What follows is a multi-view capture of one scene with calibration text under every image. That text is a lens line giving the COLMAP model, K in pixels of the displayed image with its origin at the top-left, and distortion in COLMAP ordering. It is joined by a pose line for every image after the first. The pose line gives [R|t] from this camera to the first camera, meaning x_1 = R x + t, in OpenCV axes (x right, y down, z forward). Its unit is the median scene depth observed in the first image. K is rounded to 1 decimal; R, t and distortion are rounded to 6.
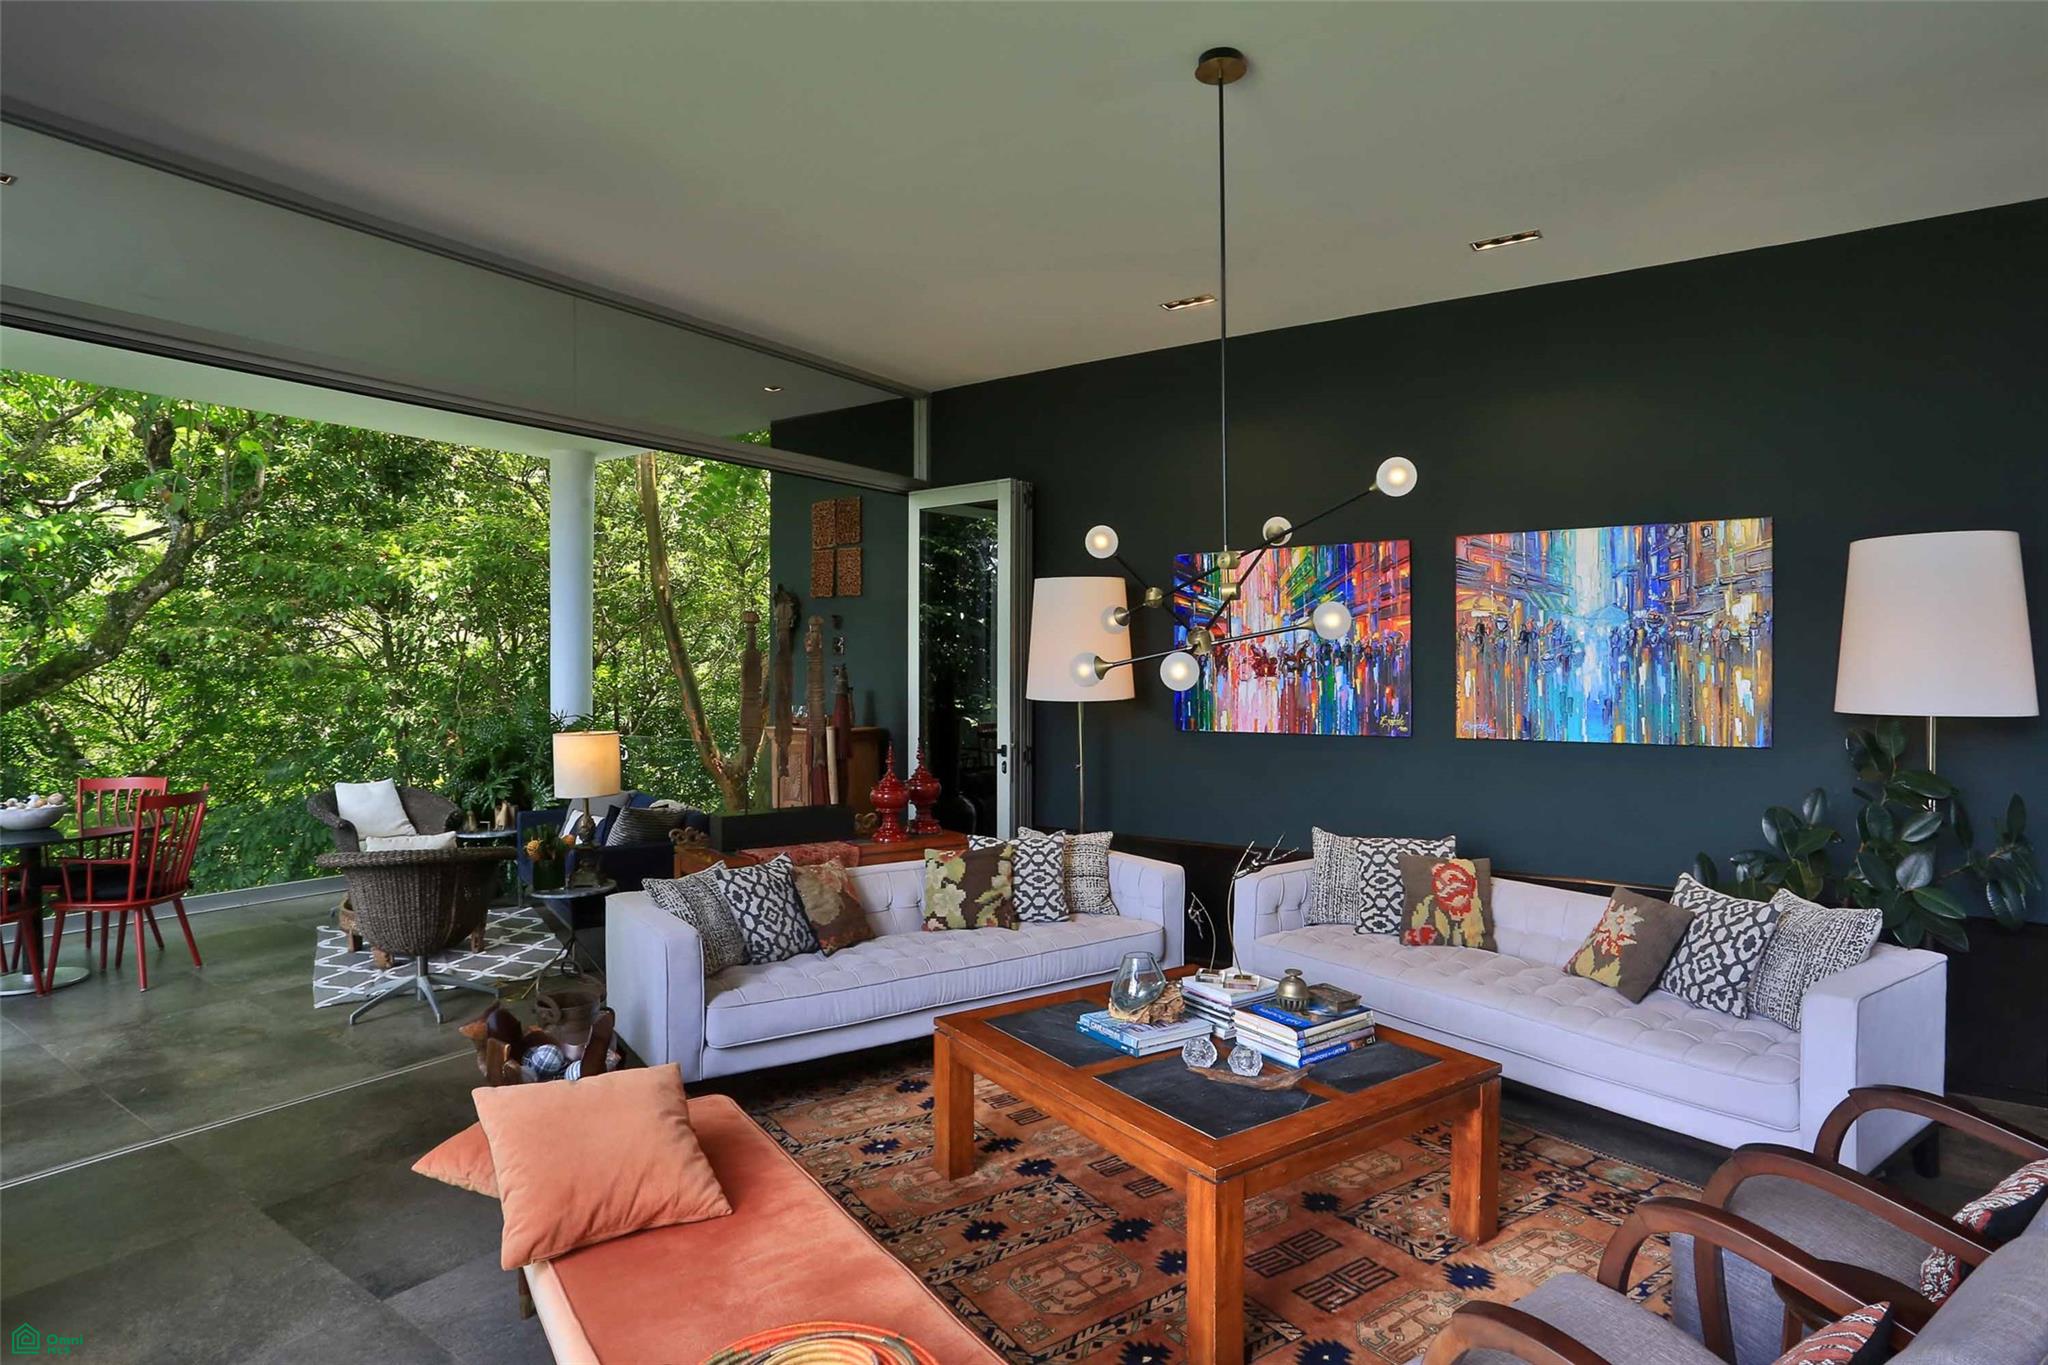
lens RADIAL K [[1090.9, 0, 1018.4], [0, 1090.9, 684.1], [0, 0, 1]] dist [-0.033829, 0.000807]
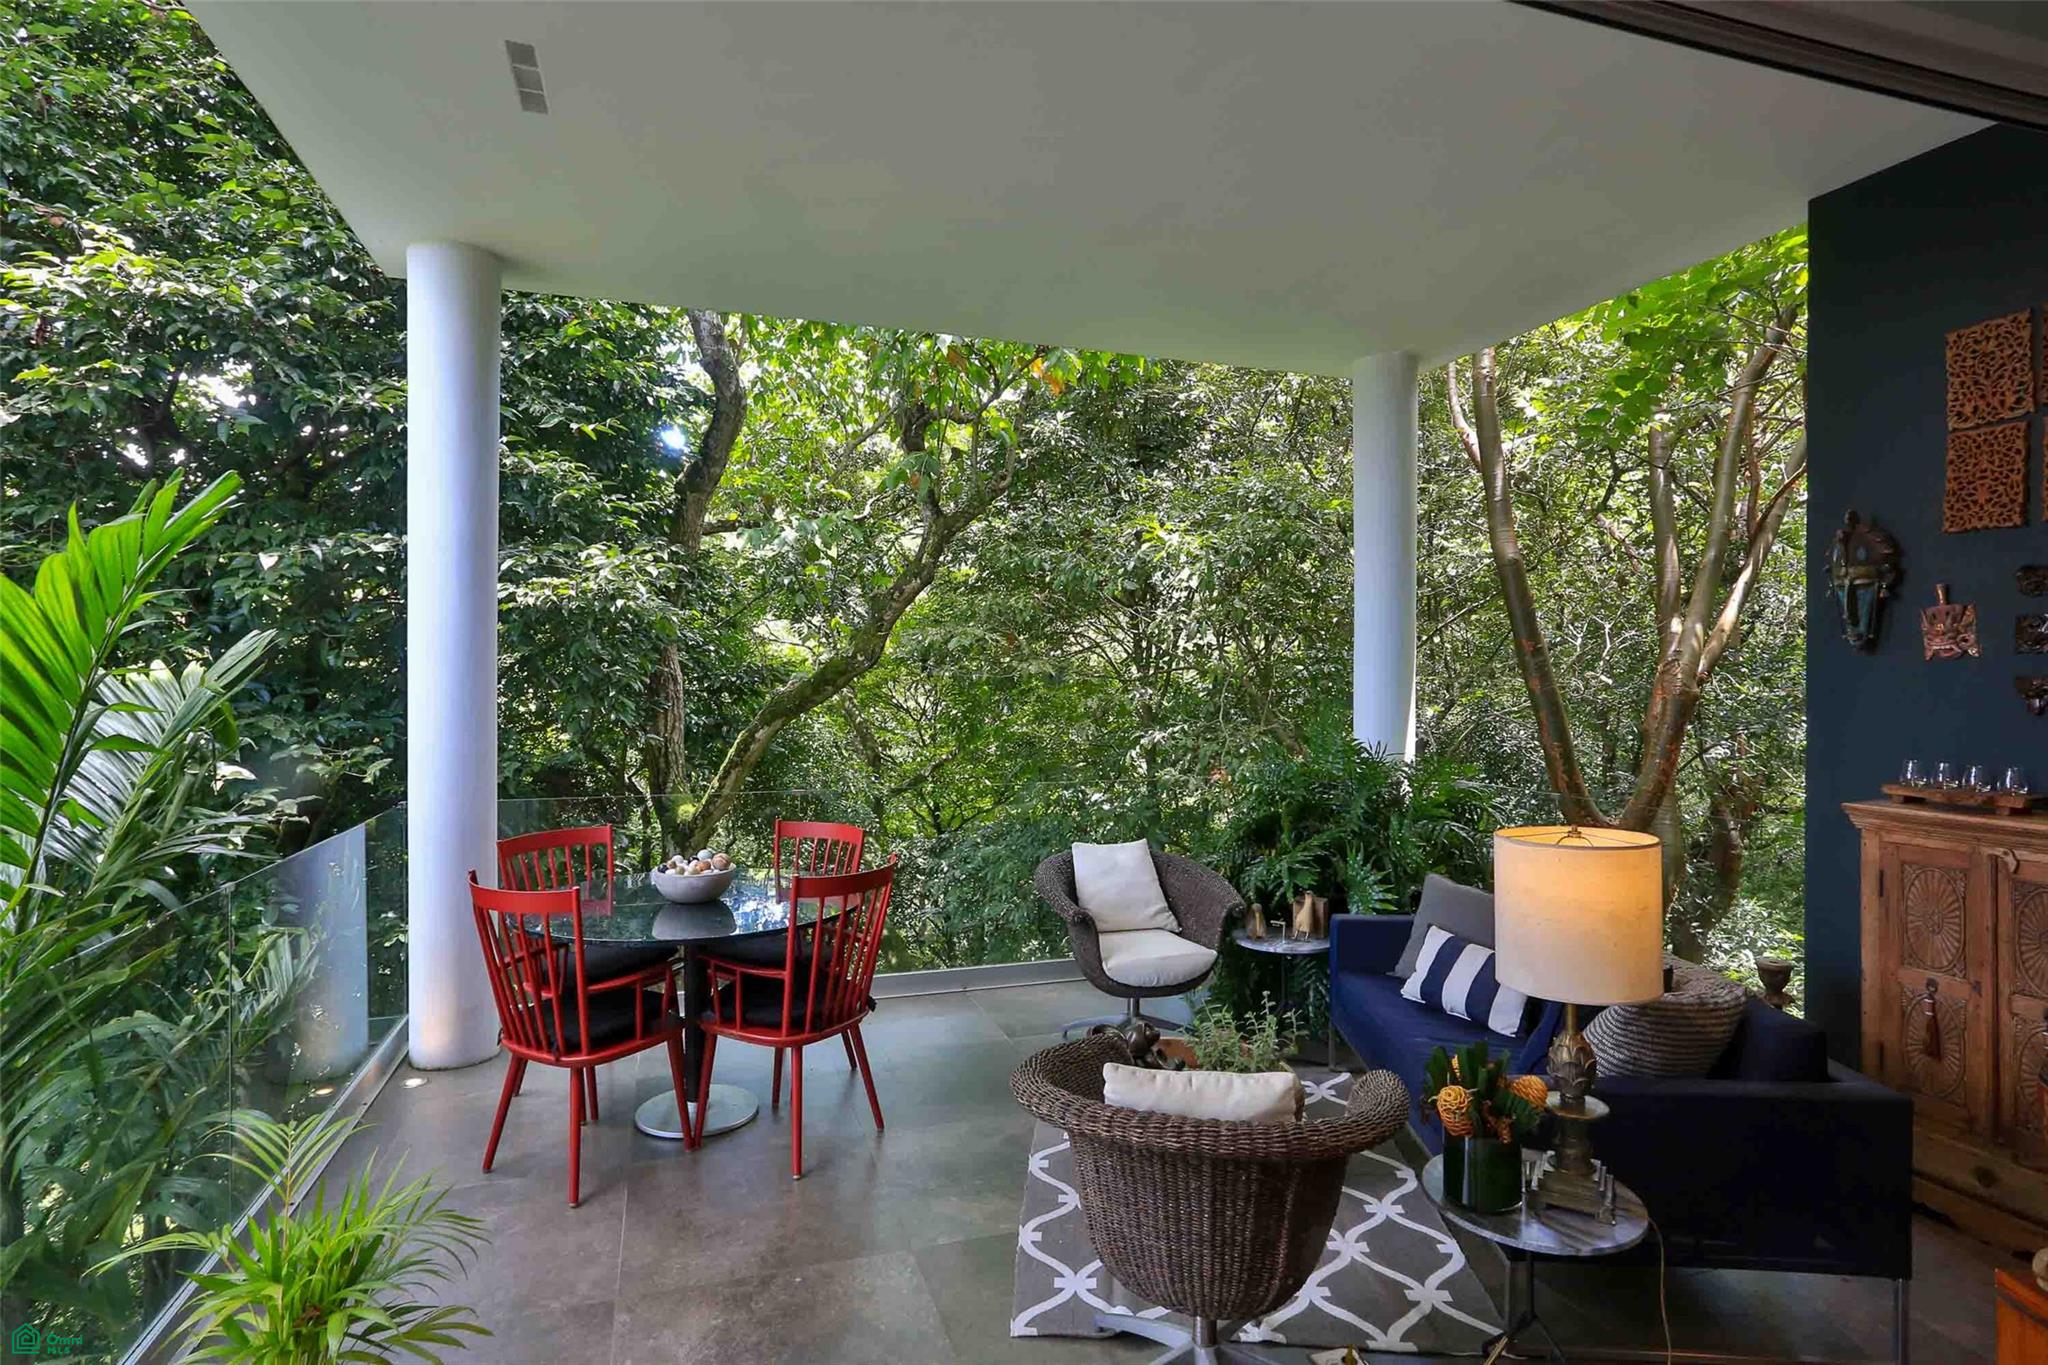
lens RADIAL K [[1090.9, 0, 1017.2], [0, 1090.9, 675.5], [0, 0, 1]] dist [-0.033829, 0.000807]
pose [[0.804384, -0.000505, -0.594109, -0.240590], [-0.008660, 0.999883, -0.012575, -0.005440], [0.594046, 0.015260, 0.804286, 0.402641]]
